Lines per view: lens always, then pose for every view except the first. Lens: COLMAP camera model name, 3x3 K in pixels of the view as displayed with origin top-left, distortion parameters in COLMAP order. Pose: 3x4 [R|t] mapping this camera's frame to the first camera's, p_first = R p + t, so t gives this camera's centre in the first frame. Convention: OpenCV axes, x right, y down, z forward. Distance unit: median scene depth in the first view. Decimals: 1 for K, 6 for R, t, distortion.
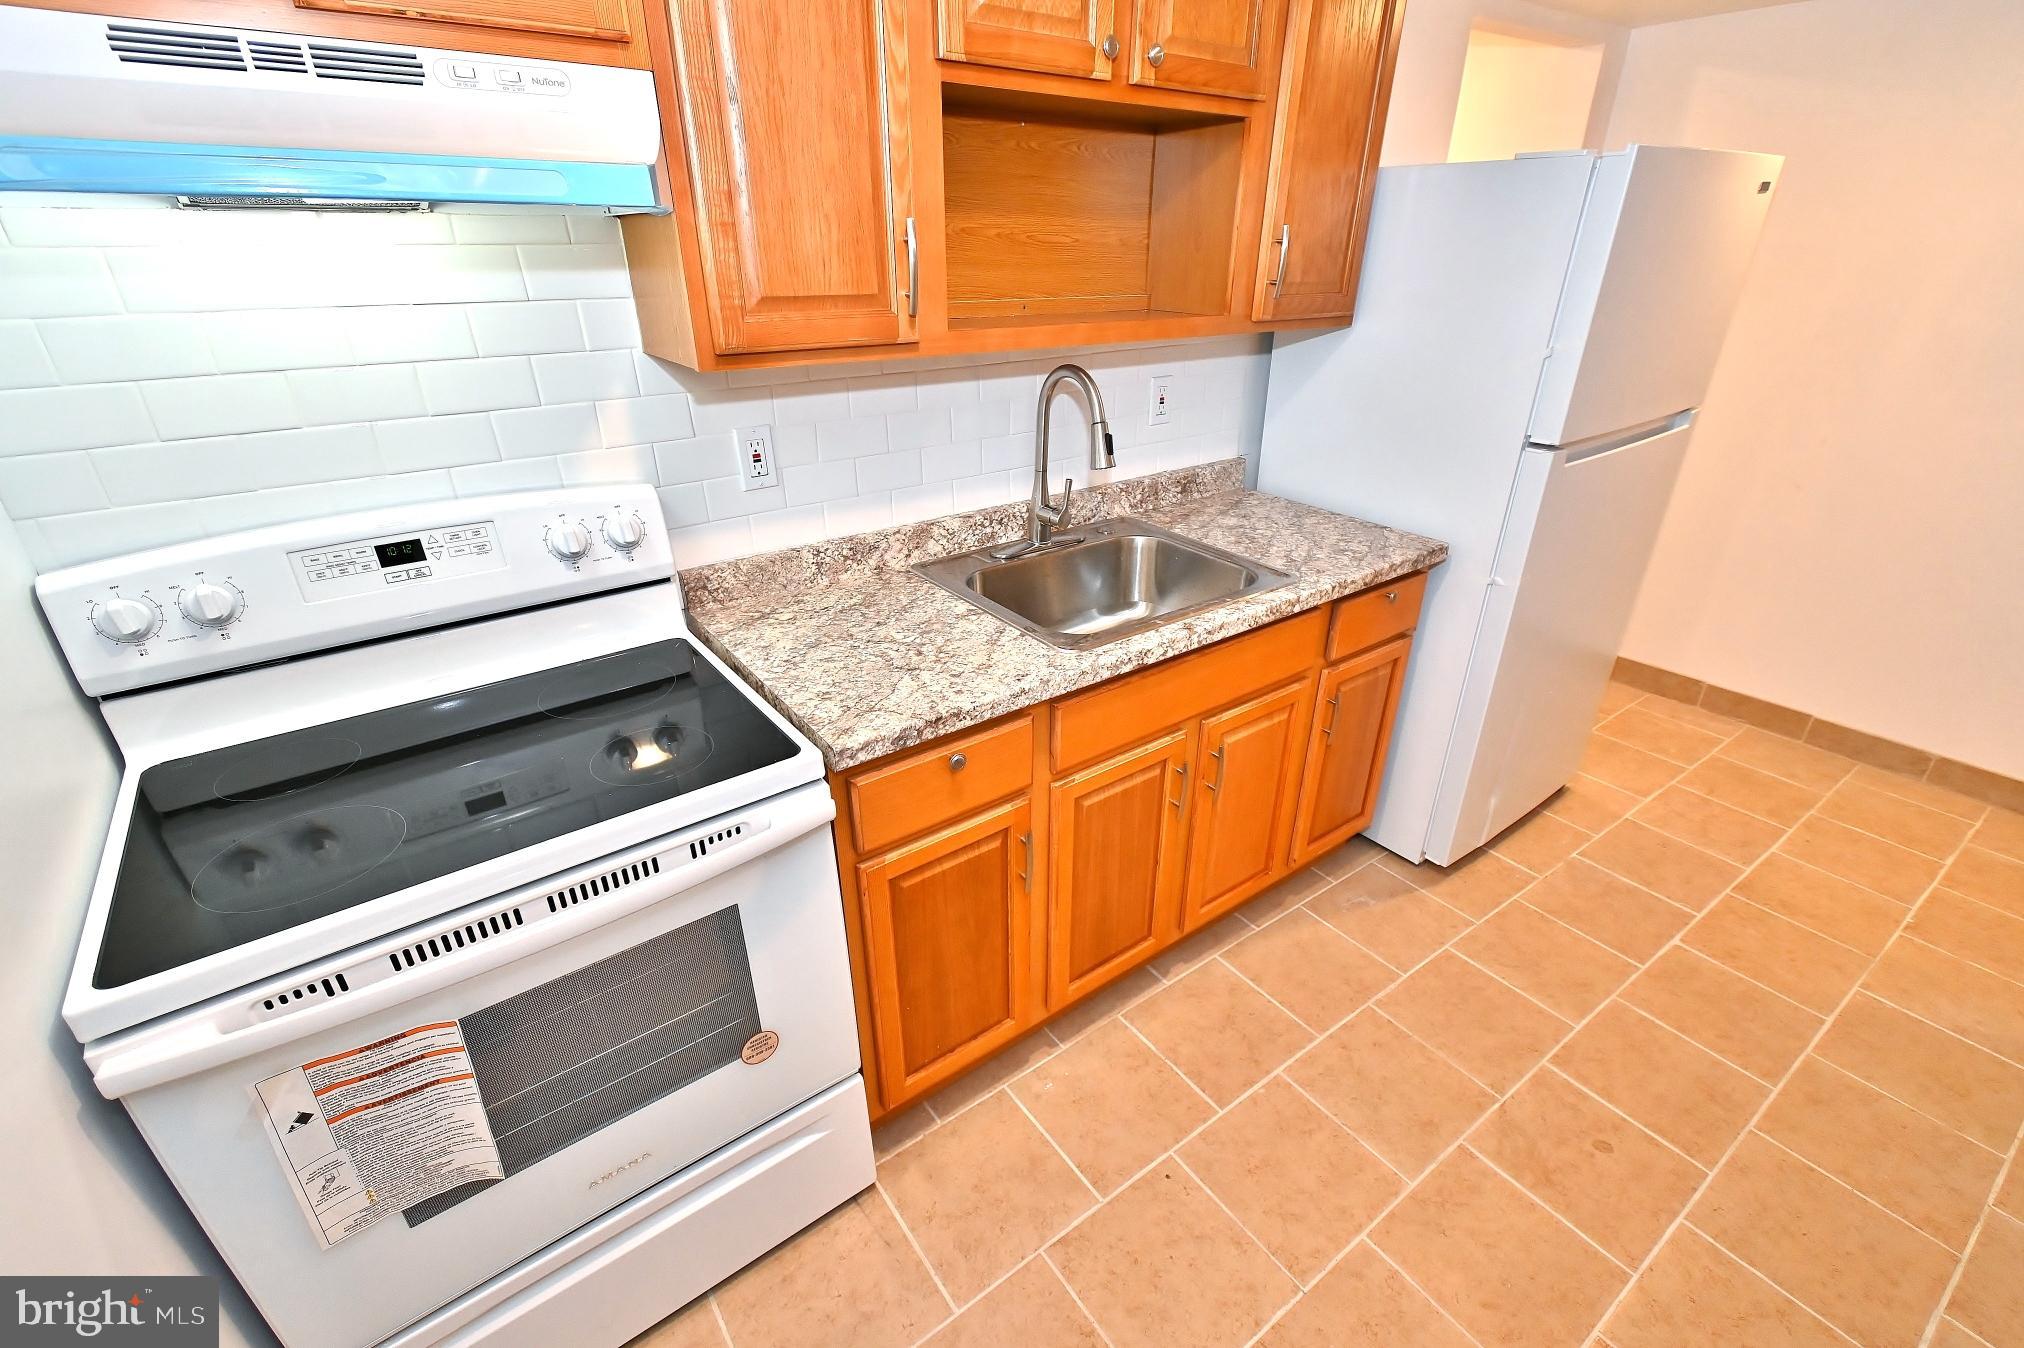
lens RADIAL K [[892.3, 0, 1024.5], [0, 892.3, 693.5], [0, 0, 1]] dist [0.011582, -0.005784]
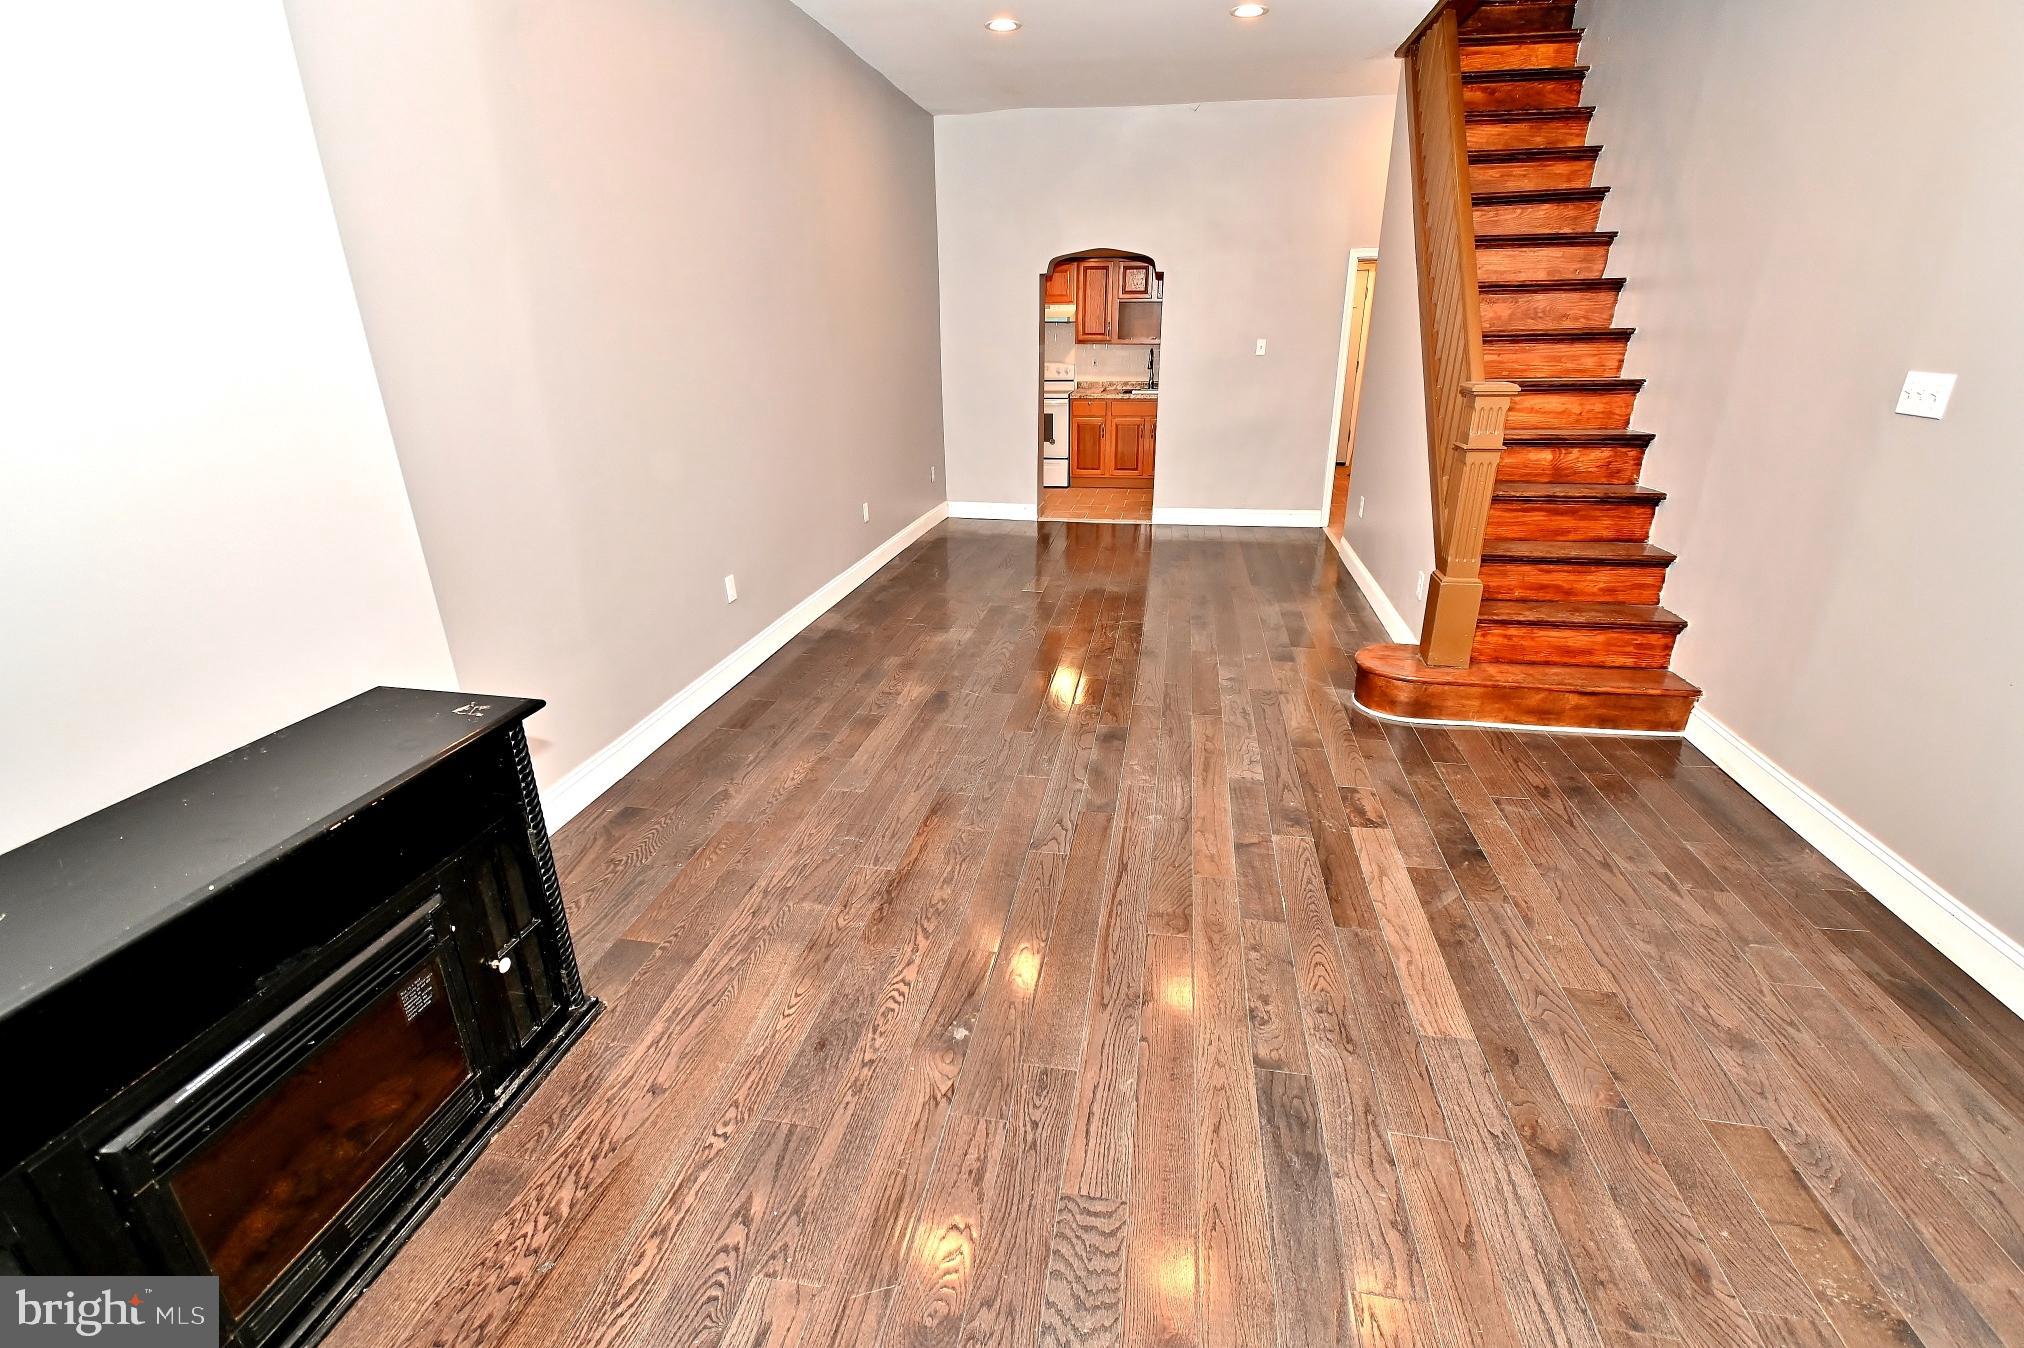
lens RADIAL K [[892.3, 0, 1024.5], [0, 892.3, 693.5], [0, 0, 1]] dist [0.011582, -0.005784]
pose [[0.693755, 0.265098, -0.669647, 3.600681], [-0.320698, 0.946234, 0.042349, 1.558955], [0.644869, 0.185374, 0.741471, -2.966356]]
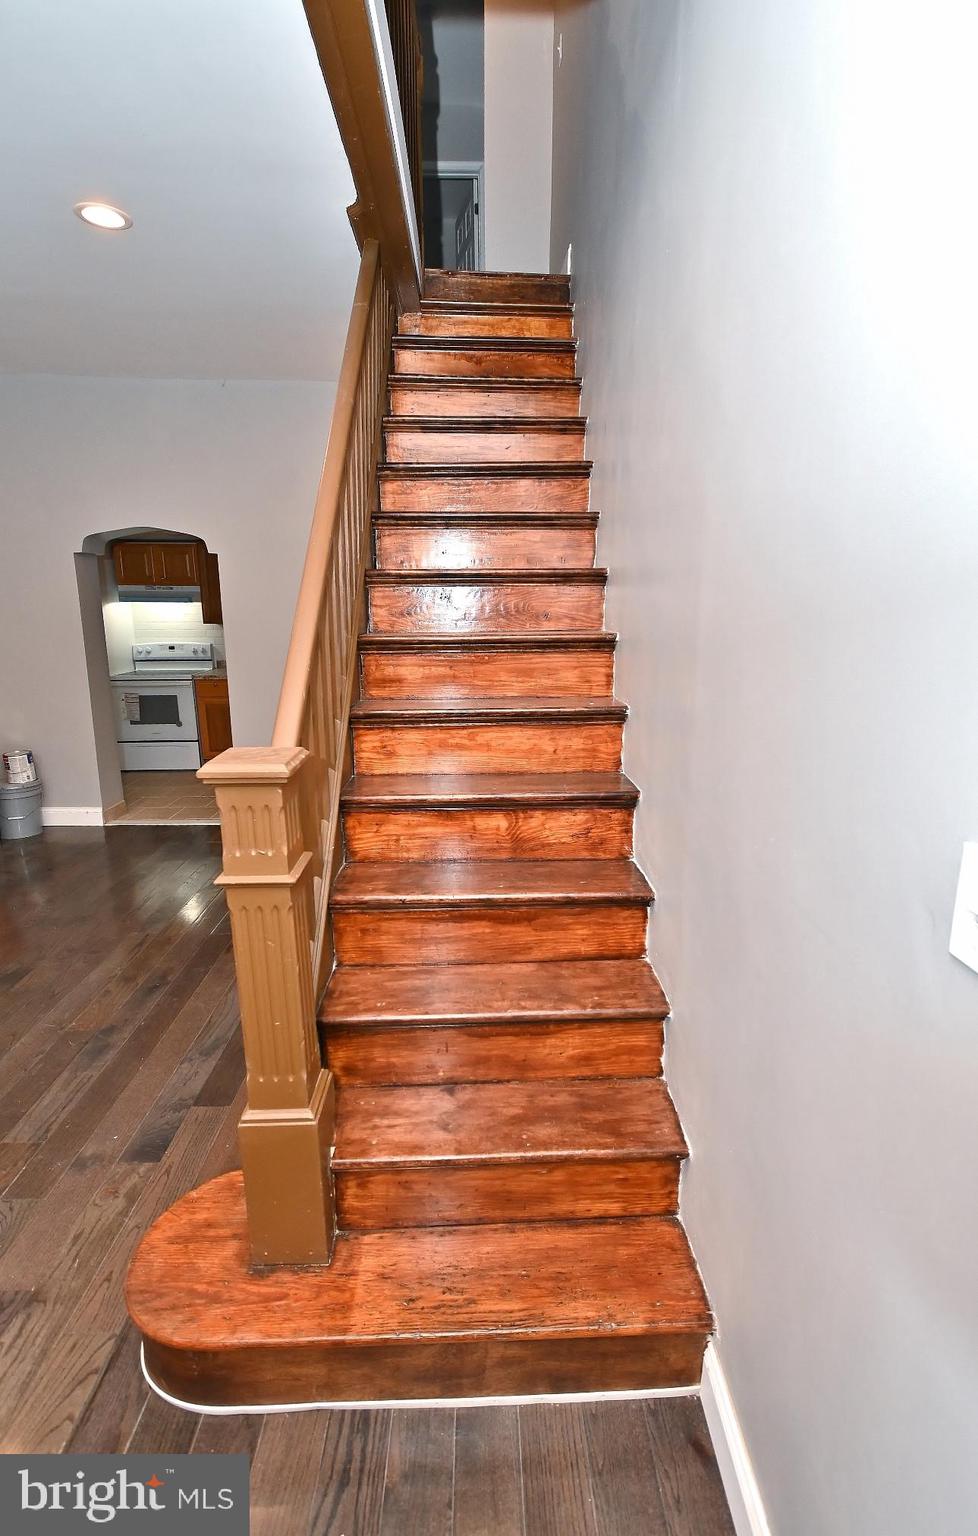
lens RADIAL K [[708.1, 0, 508.4], [0, 708.1, 765.3], [0, 0, 1]] dist [0.006304, 0.000404]
pose [[0.825010, 0.127172, -0.550623, 3.480157], [-0.258097, 0.951587, -0.166934, 0.721587], [0.502736, 0.279837, 0.817892, -1.444813]]
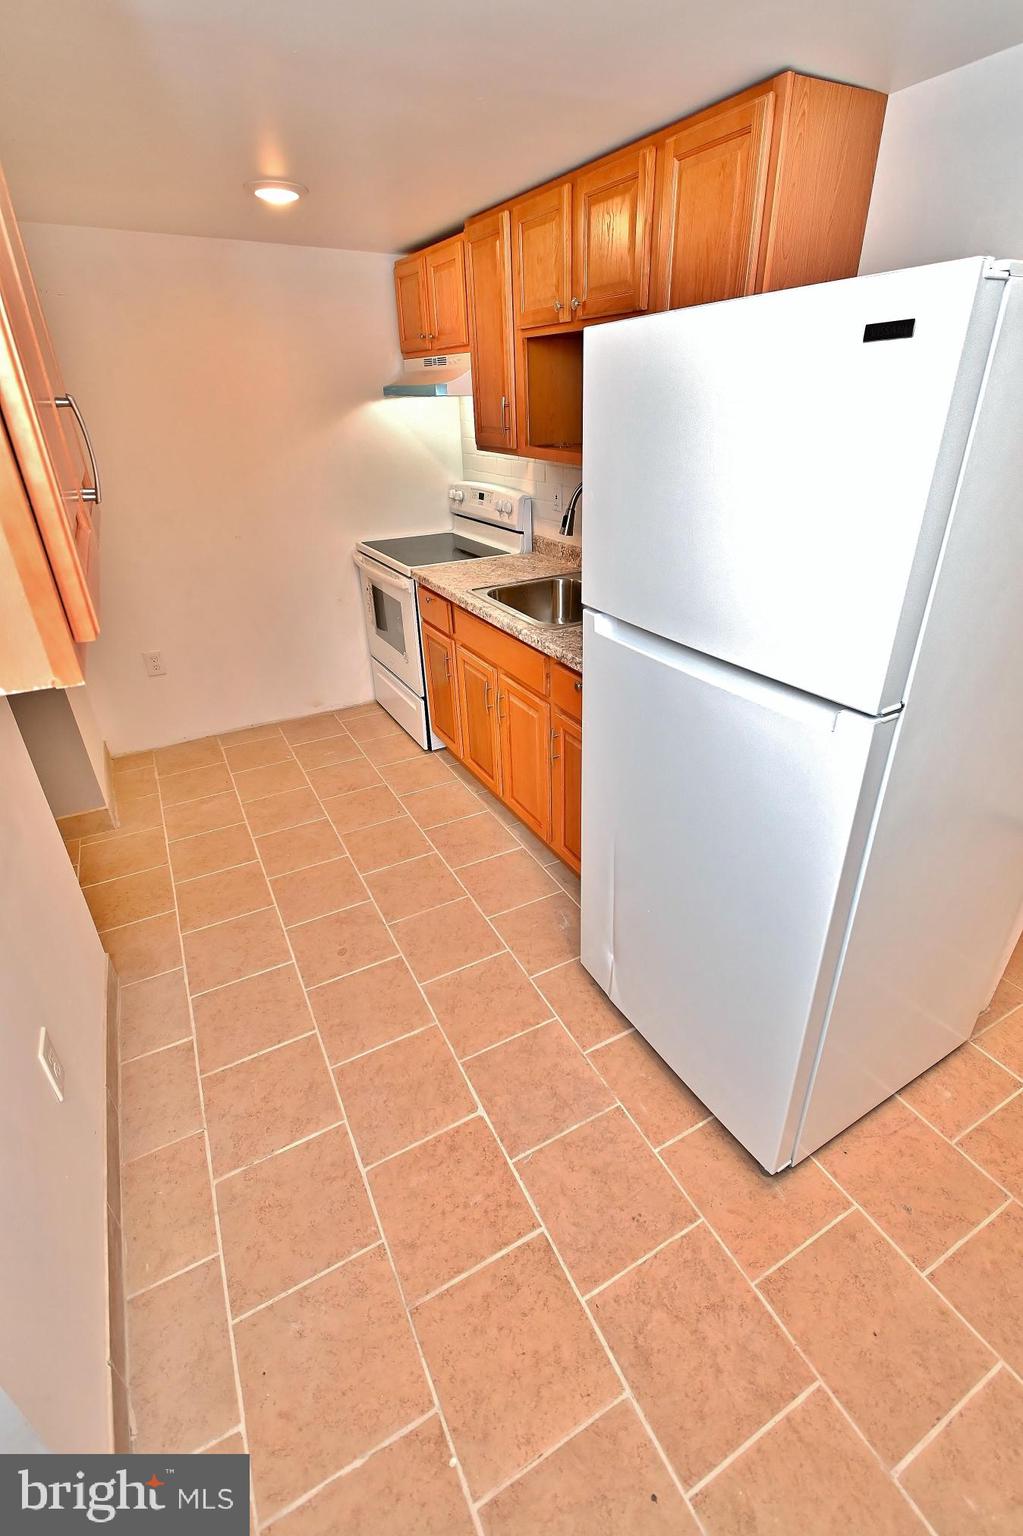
lens RADIAL K [[677.2, 0, 518.4], [0, 677.2, 764.3], [0, 0, 1]] dist [0.011582, -0.005784]
pose [[-0.137716, 0.479772, -0.866518, 1.572403], [-0.430708, 0.758800, 0.488583, -0.551360], [0.891922, 0.440502, 0.102143, 1.025485]]
